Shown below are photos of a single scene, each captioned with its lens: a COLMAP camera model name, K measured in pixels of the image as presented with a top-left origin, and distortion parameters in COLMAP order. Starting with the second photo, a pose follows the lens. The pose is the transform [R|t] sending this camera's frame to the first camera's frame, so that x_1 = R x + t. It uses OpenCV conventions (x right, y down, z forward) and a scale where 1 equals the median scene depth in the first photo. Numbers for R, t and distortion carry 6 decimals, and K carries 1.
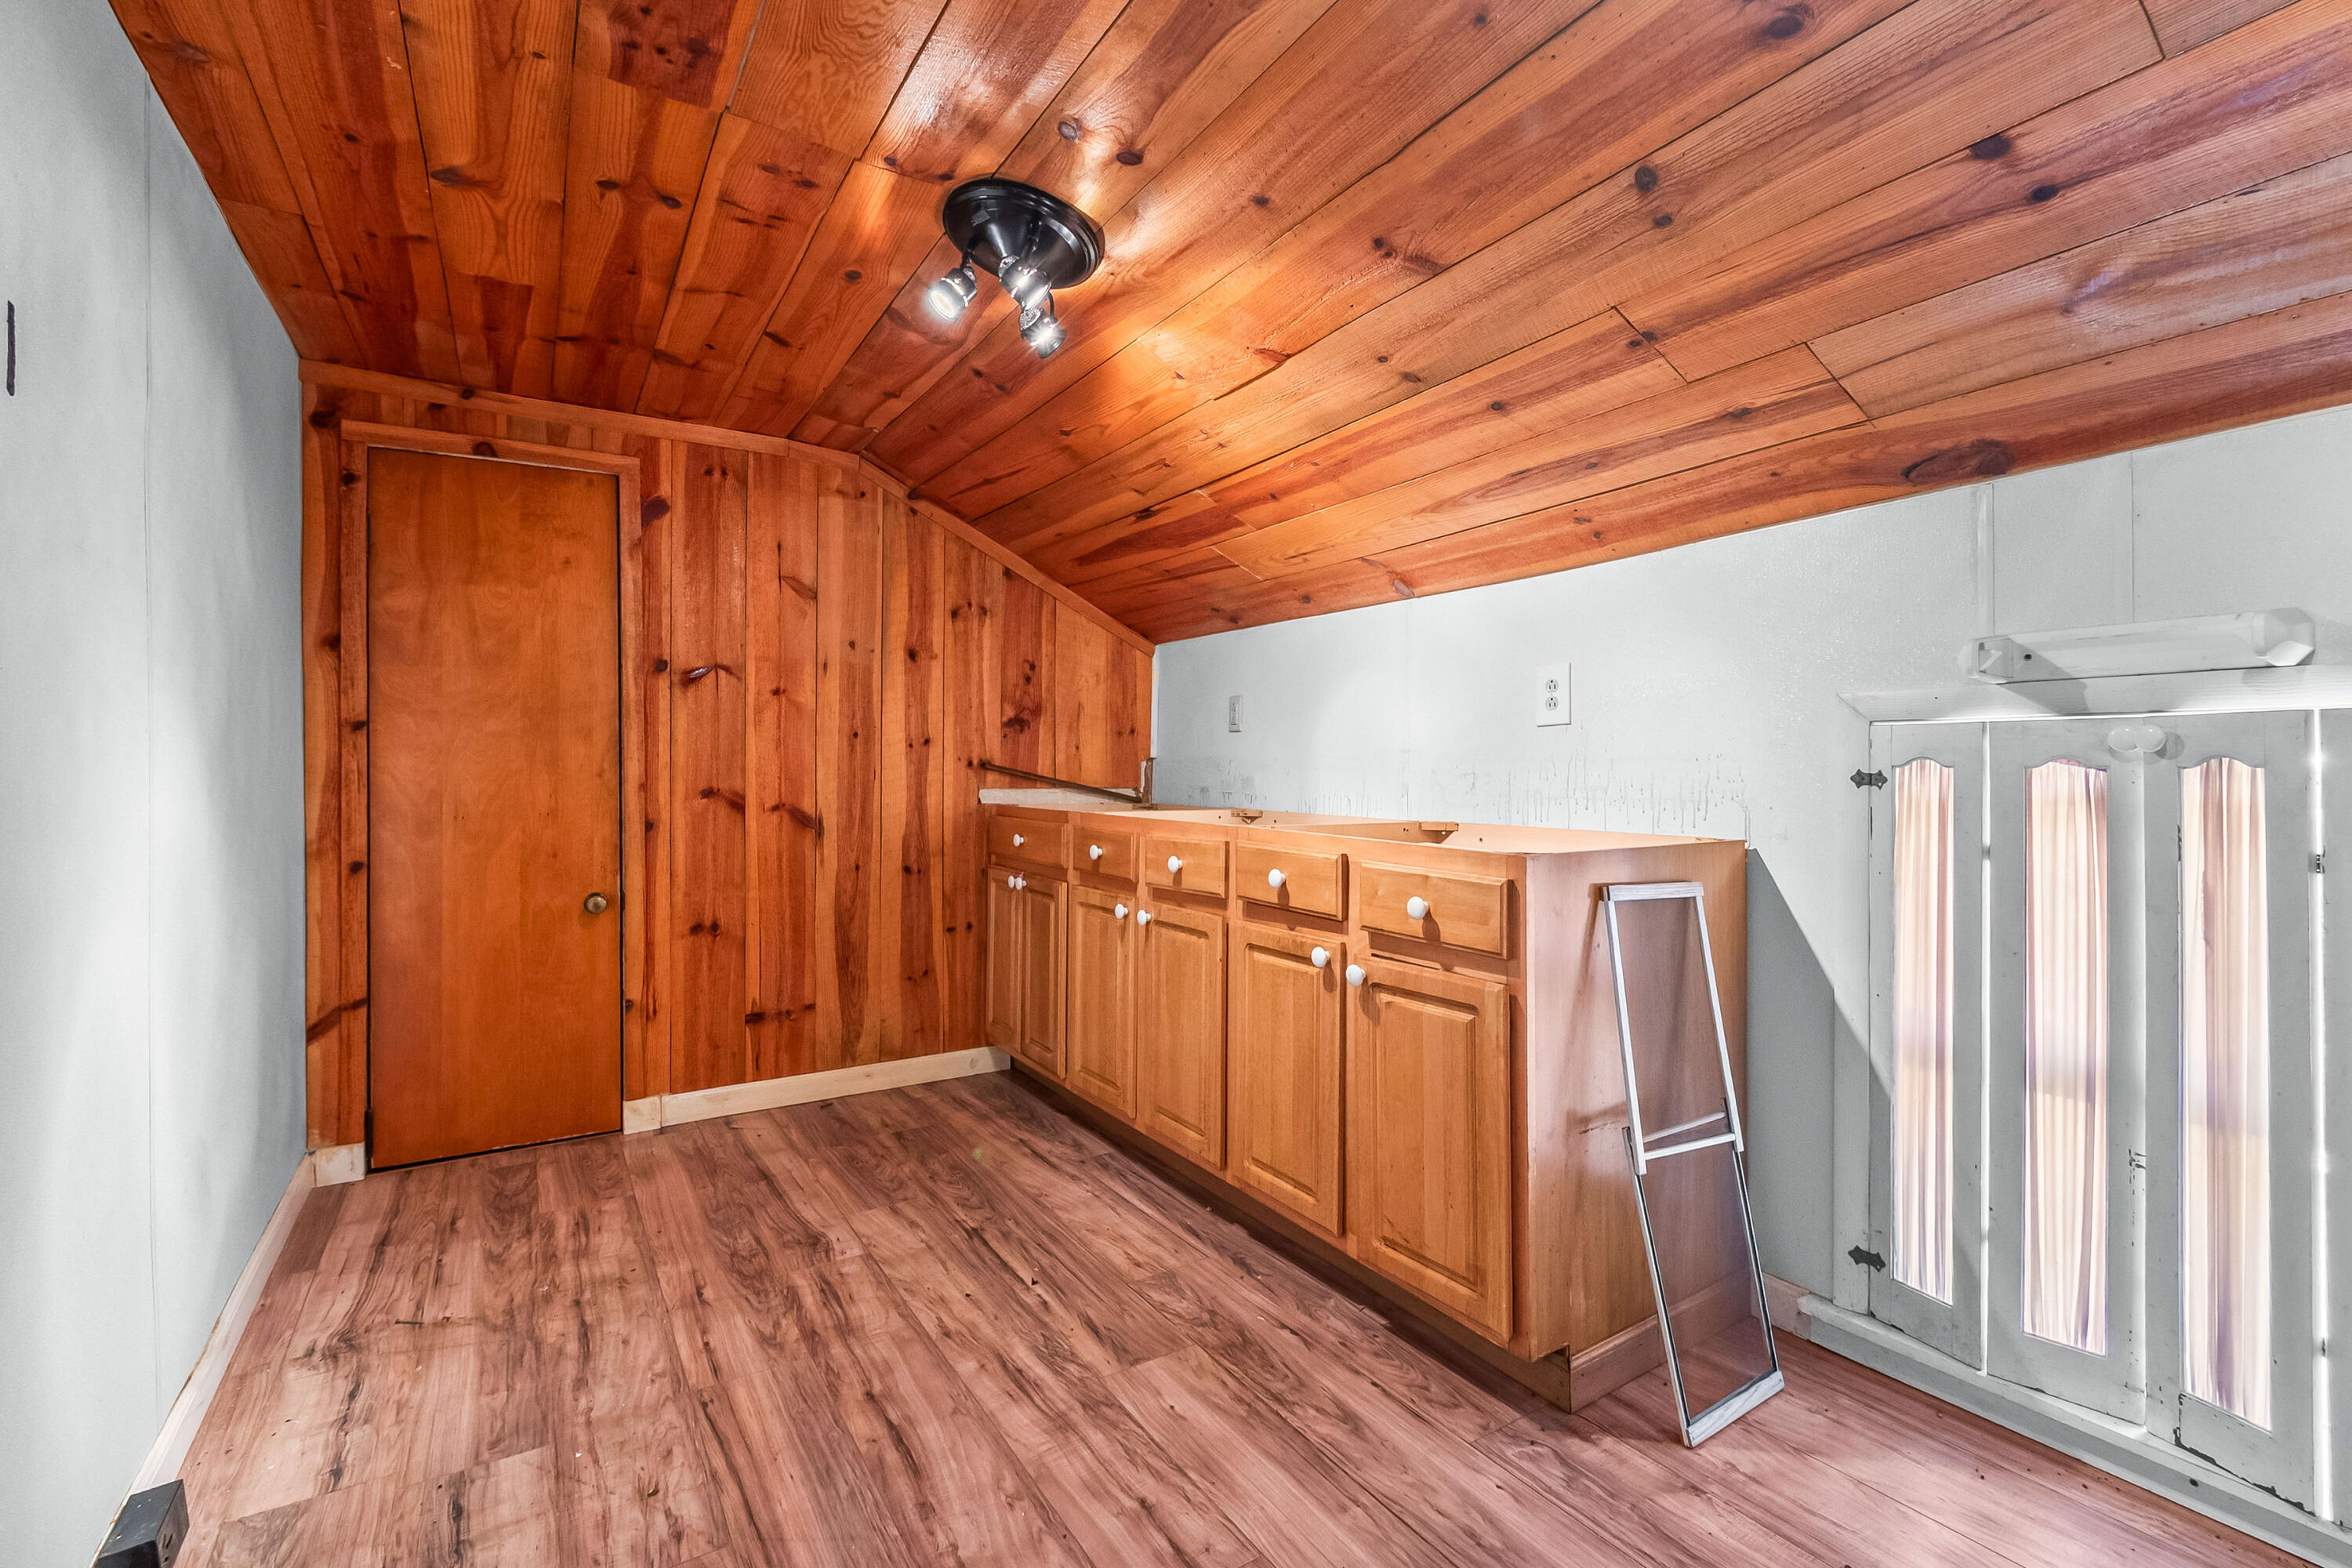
lens RADIAL K [[1054.6, 0, 1159.4], [0, 1054.6, 764.5], [0, 0, 1]] dist [-0.000197, -0.000460]
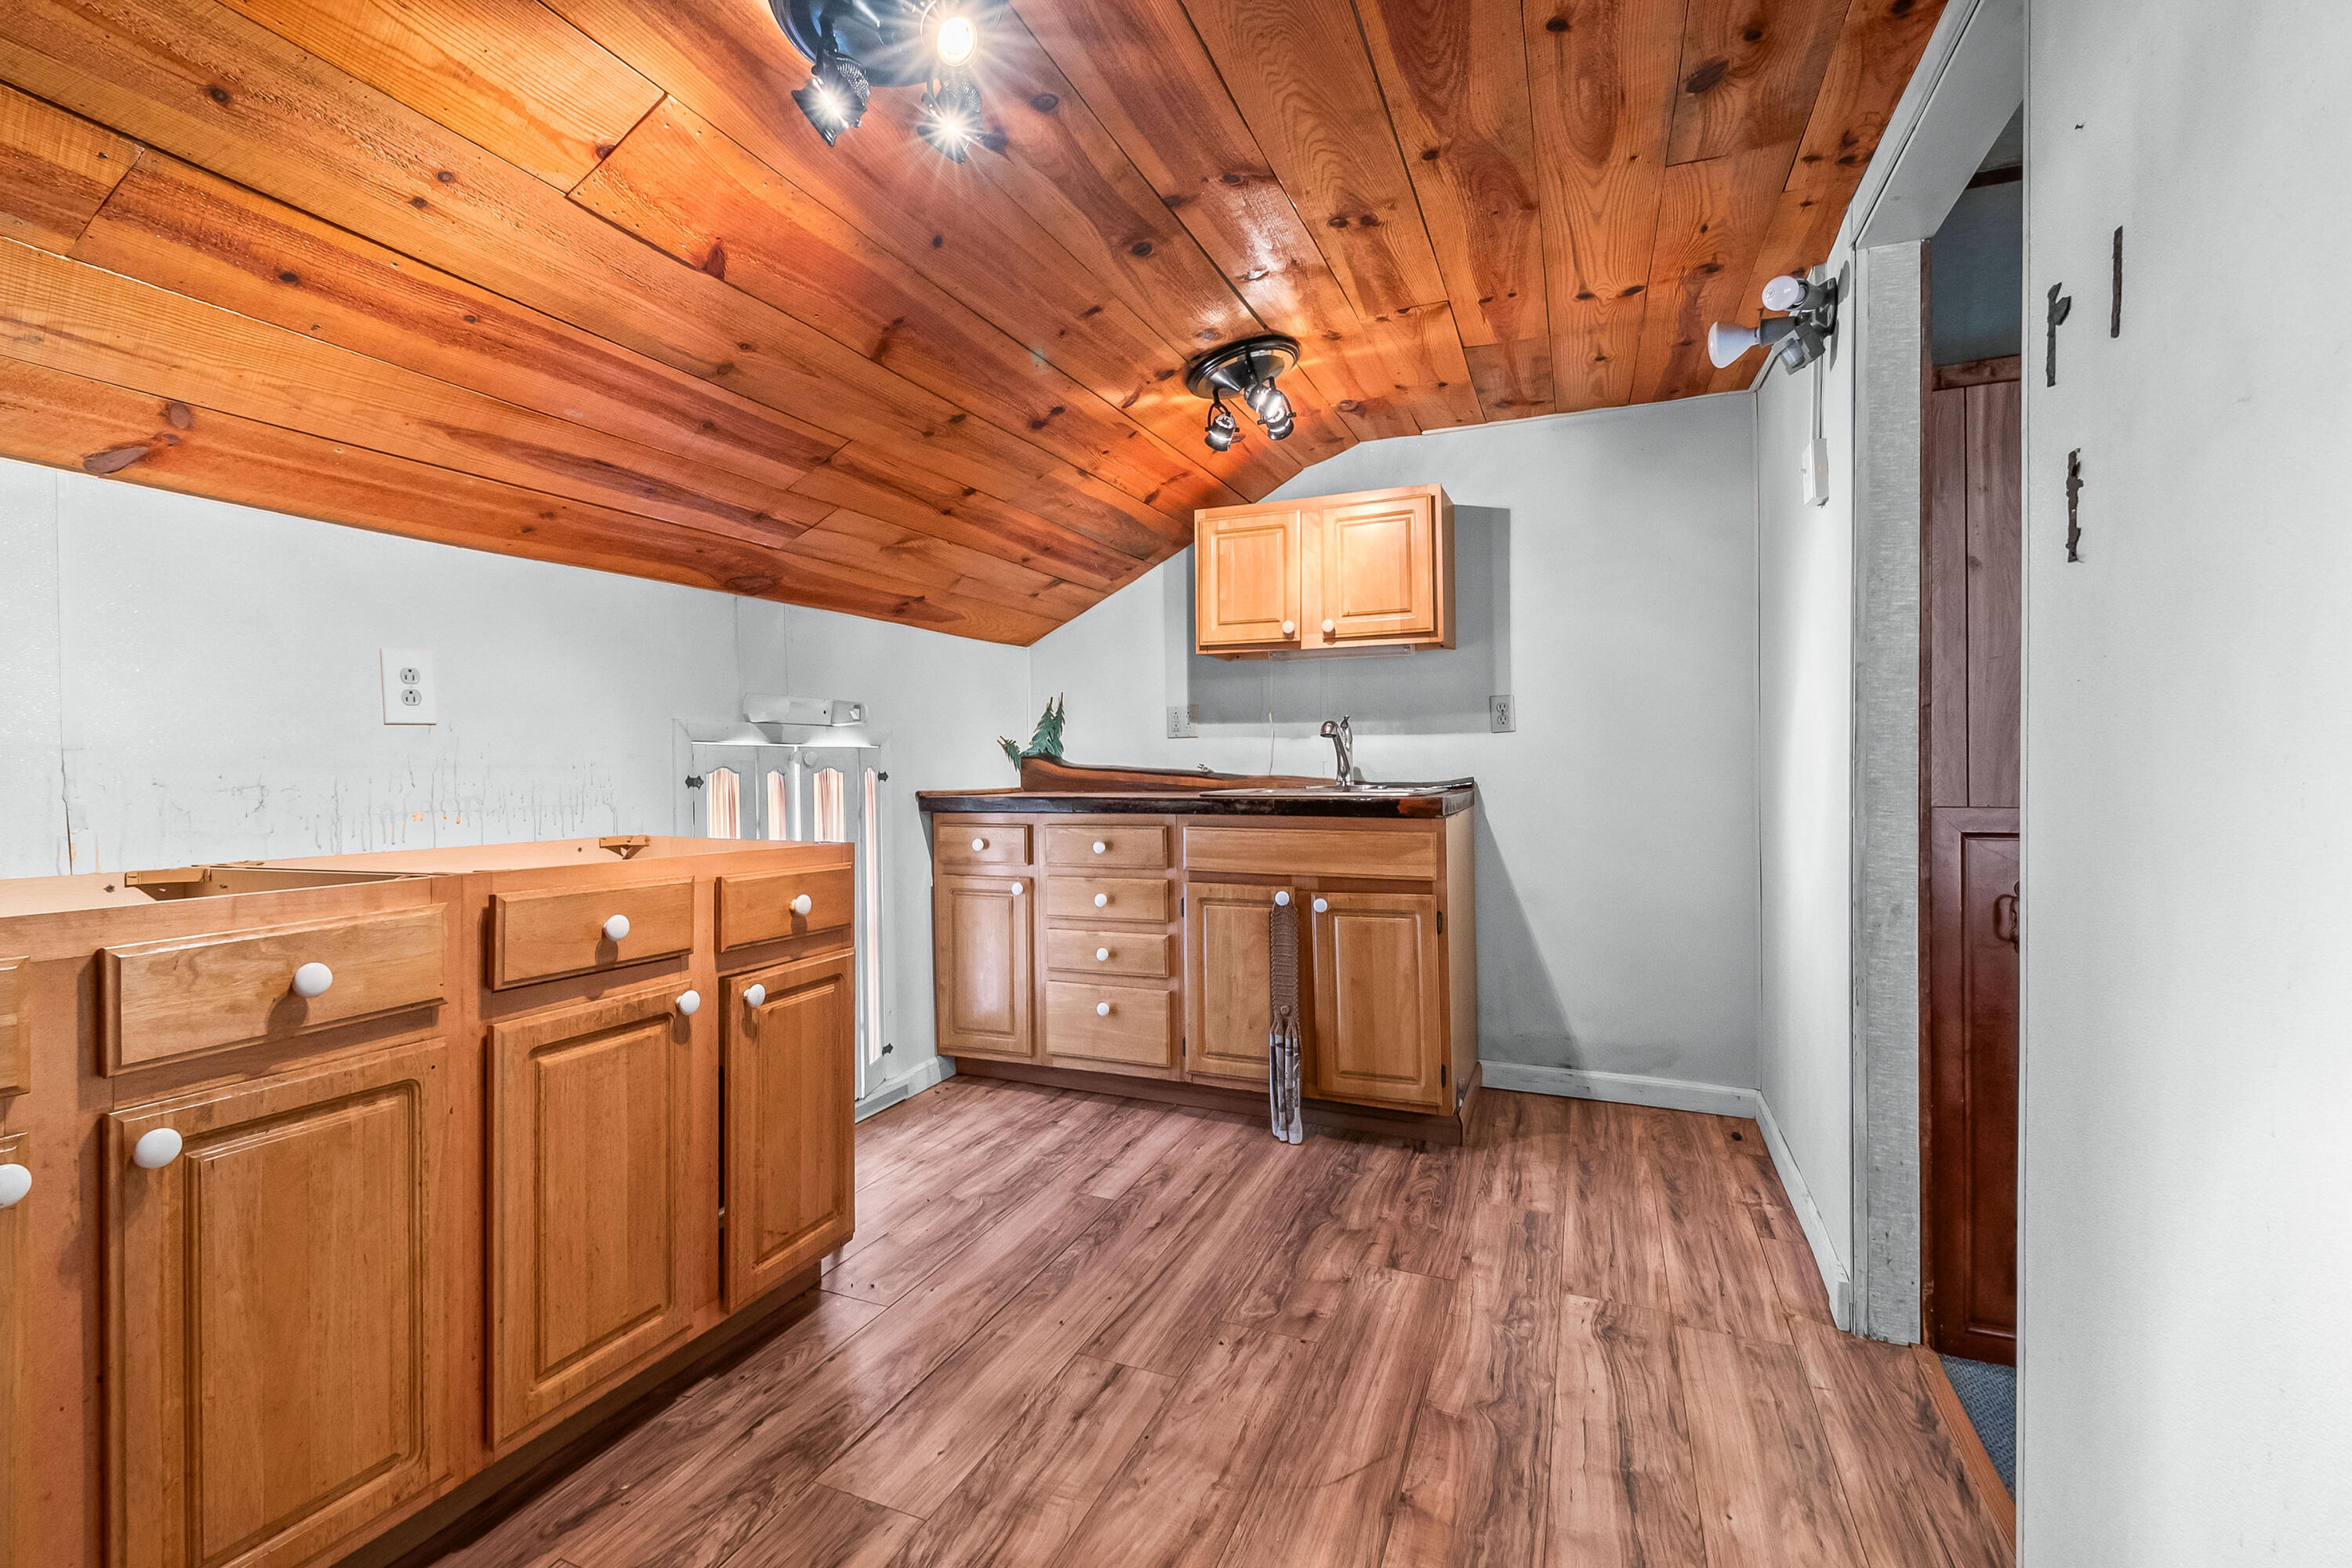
lens RADIAL K [[990.9, 0, 1172.9], [0, 990.9, 774.9], [0, 0, 1]] dist [0.000535, -0.000041]
pose [[-0.583791, -0.001285, 0.811903, -0.756253], [0.003442, 0.999986, 0.004058, 0.001124], [-0.811897, 0.005164, -0.583778, 1.230477]]
